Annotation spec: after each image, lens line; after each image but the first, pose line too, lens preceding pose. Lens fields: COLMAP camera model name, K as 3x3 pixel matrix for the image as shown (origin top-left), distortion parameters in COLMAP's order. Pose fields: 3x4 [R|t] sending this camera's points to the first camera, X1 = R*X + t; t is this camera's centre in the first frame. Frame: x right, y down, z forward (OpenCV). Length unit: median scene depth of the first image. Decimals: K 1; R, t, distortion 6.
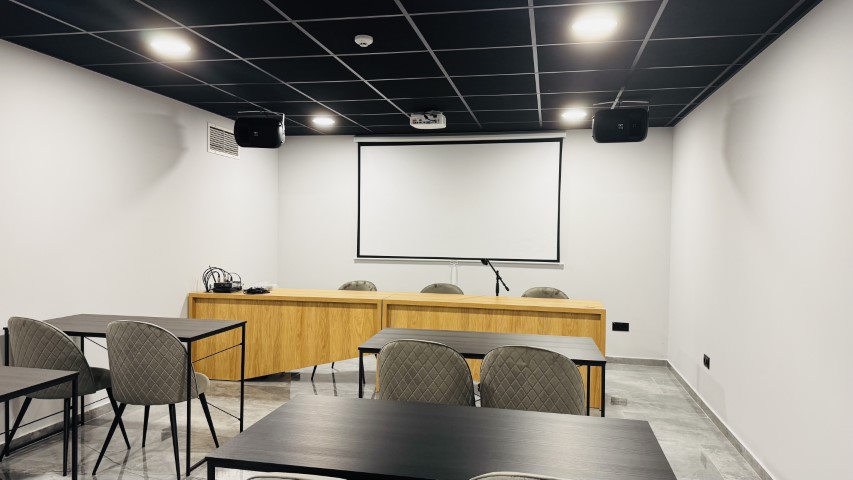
lens RADIAL K [[596.4, 0, 426.5], [0, 596.4, 240.0], [0, 0, 1]] dist [0.095914, -0.000173]
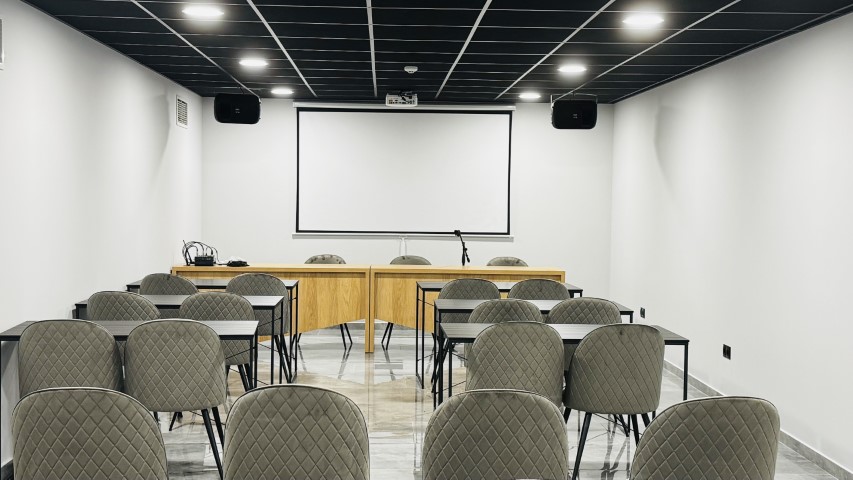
lens RADIAL K [[1122.0, 0, 426.5], [0, 1122.0, 240.0], [0, 0, 1]] dist [0.160418, 0.000323]
pose [[0.970710, -0.009851, 0.240051, -0.434978], [0.003500, 0.999633, 0.026872, -0.006440], [-0.240227, -0.025245, 0.970388, -0.944361]]
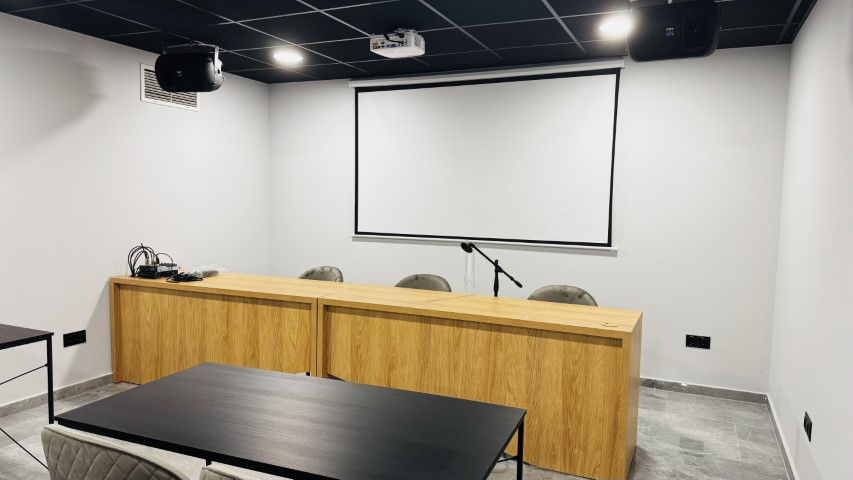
lens RADIAL K [[602.0, 0, 426.5], [0, 602.0, 240.0], [0, 0, 1]] dist [0.032353, -0.001723]
pose [[0.976300, 0.018452, -0.215636, 0.193872], [-0.007302, 0.998600, 0.052389, -0.007690], [0.216301, -0.049573, 0.975067, 0.307176]]
